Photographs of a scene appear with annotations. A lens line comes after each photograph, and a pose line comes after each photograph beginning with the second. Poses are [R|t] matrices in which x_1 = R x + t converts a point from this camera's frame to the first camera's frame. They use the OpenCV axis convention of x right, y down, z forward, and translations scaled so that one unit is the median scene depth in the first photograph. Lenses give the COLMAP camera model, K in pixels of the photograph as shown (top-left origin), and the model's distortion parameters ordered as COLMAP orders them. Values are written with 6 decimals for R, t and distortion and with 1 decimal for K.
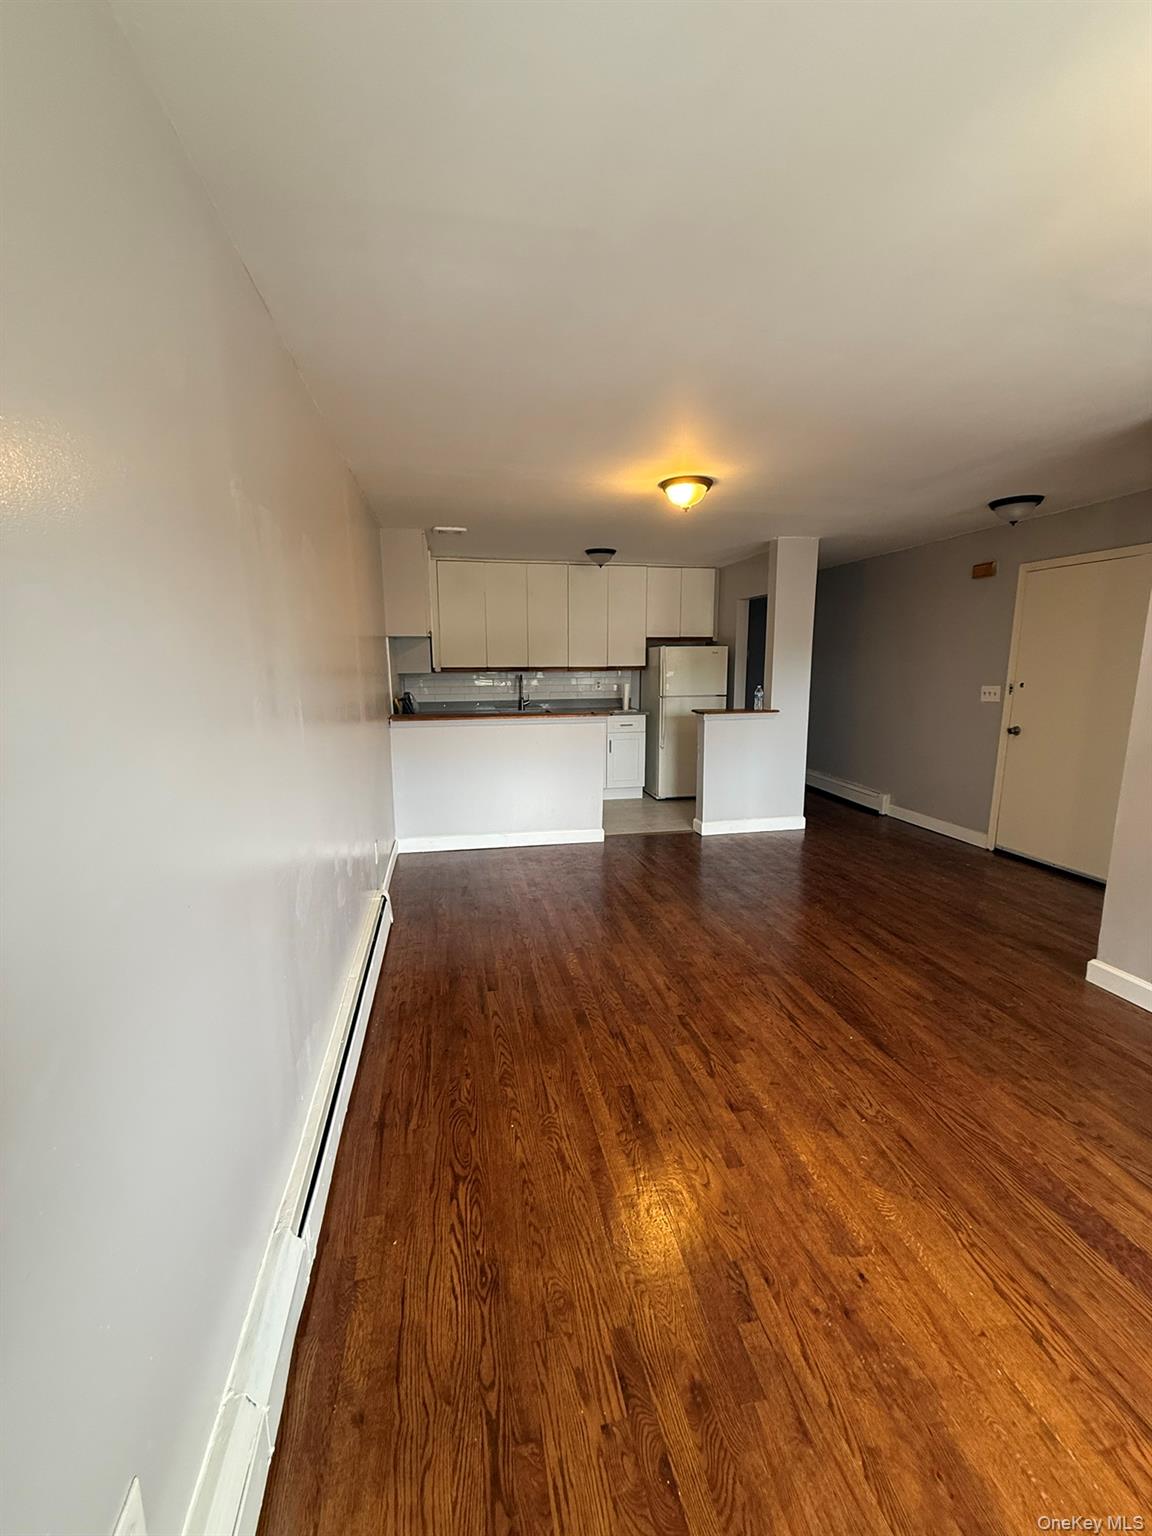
lens RADIAL K [[610.5, 0, 574.4], [0, 610.5, 764.4], [0, 0, 1]] dist [-0.001074, -0.000186]
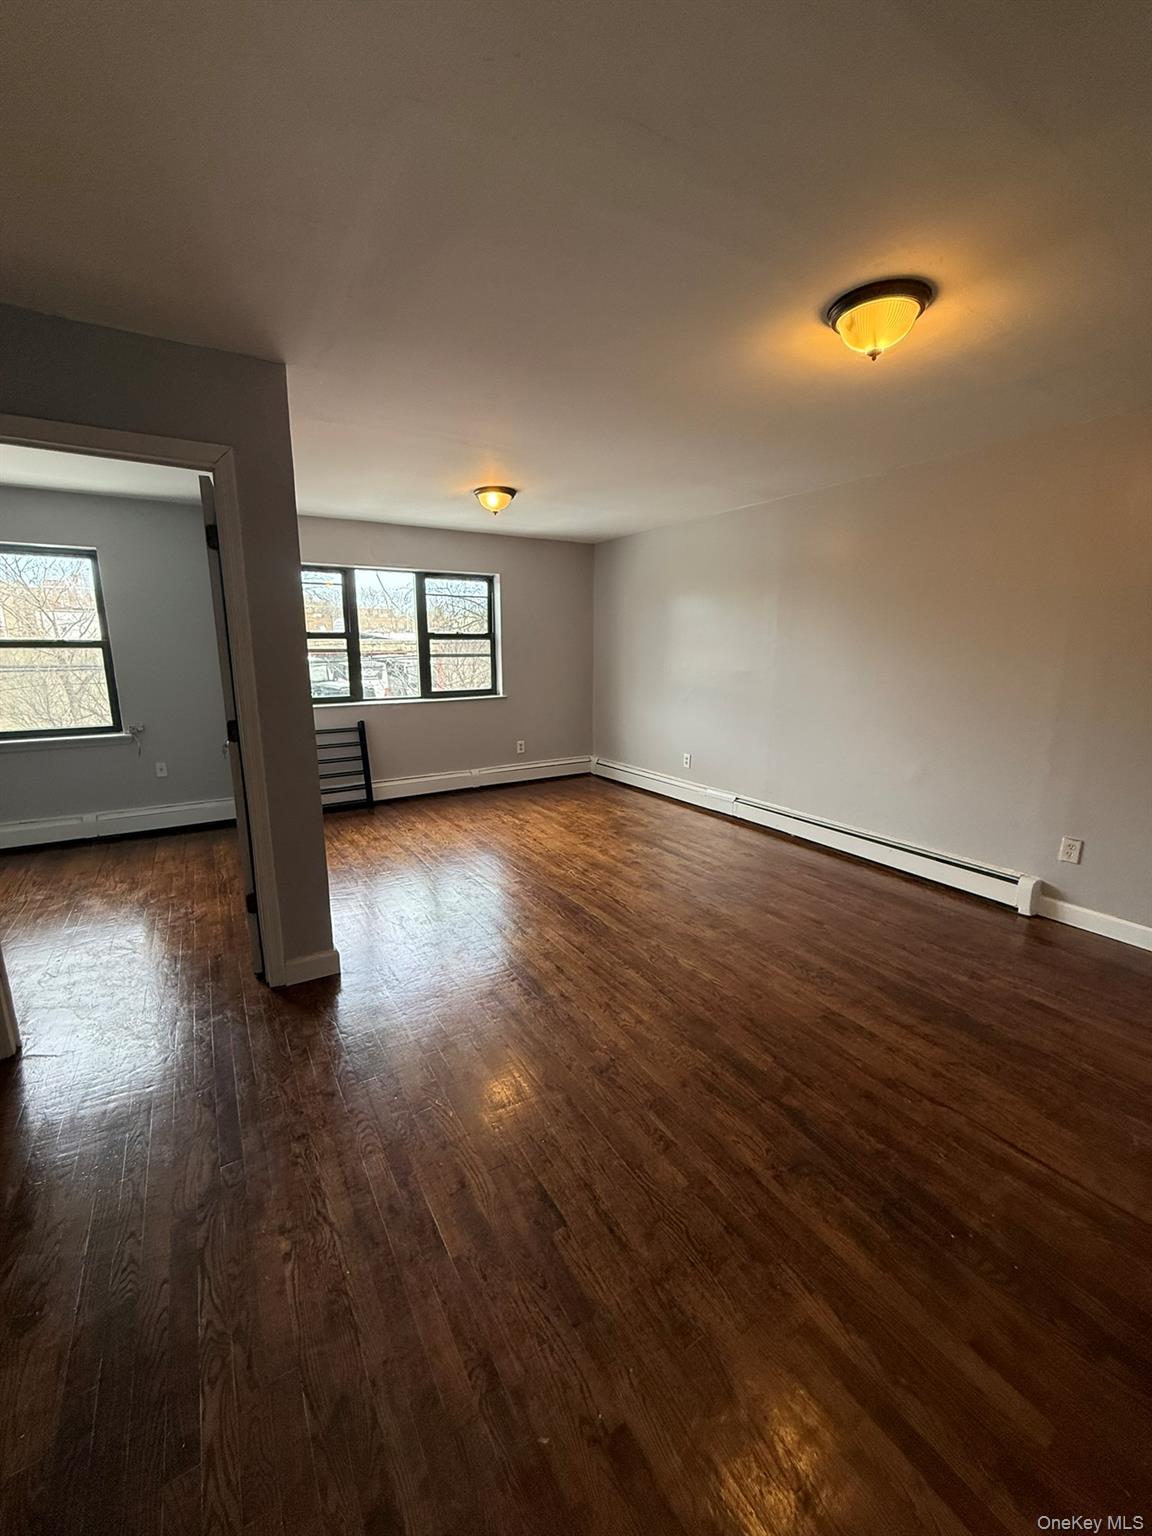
lens RADIAL K [[610.5, 0, 574.4], [0, 610.5, 764.4], [0, 0, 1]] dist [-0.001074, -0.000186]
pose [[-0.938858, 0.074409, -0.336168, 1.050530], [-0.052446, 0.934067, 0.353225, -0.408604], [0.340286, 0.349259, -0.873054, 2.453959]]
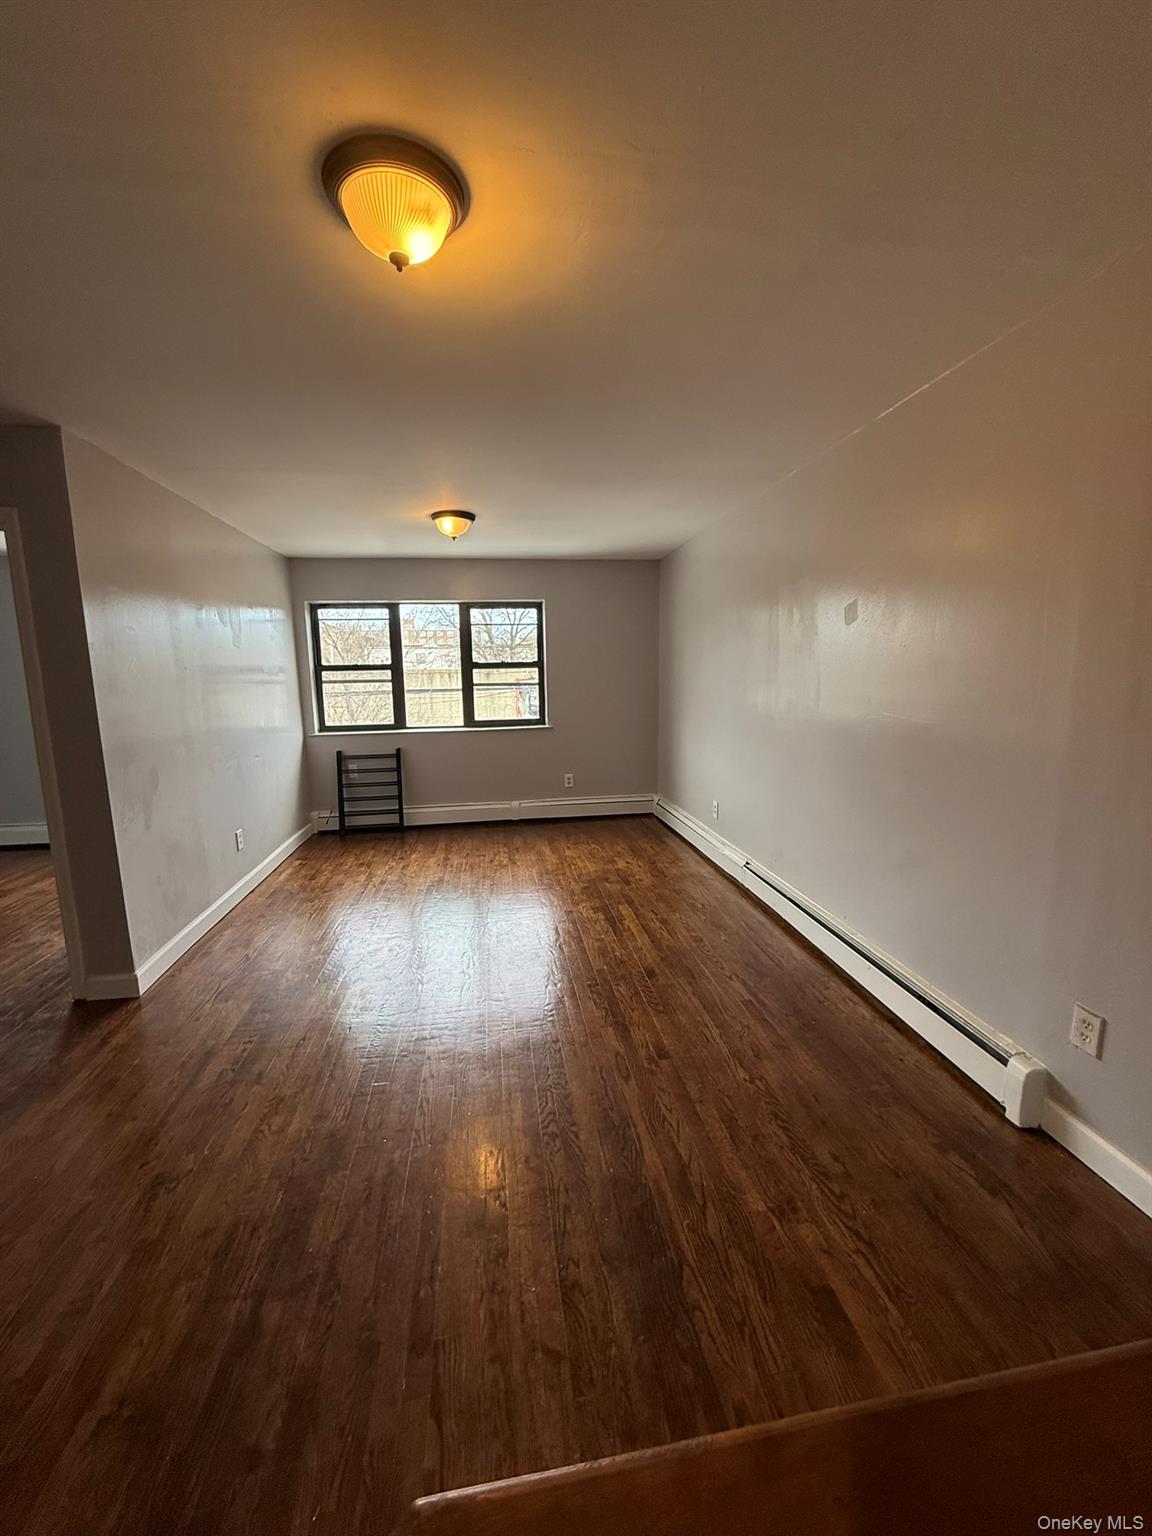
lens RADIAL K [[610.5, 0, 574.4], [0, 610.5, 764.4], [0, 0, 1]] dist [-0.001074, -0.000186]
pose [[-0.997941, 0.013976, 0.062605, 0.092410], [0.033324, 0.946901, 0.319795, -0.386667], [-0.054811, 0.321223, -0.945416, 2.353620]]
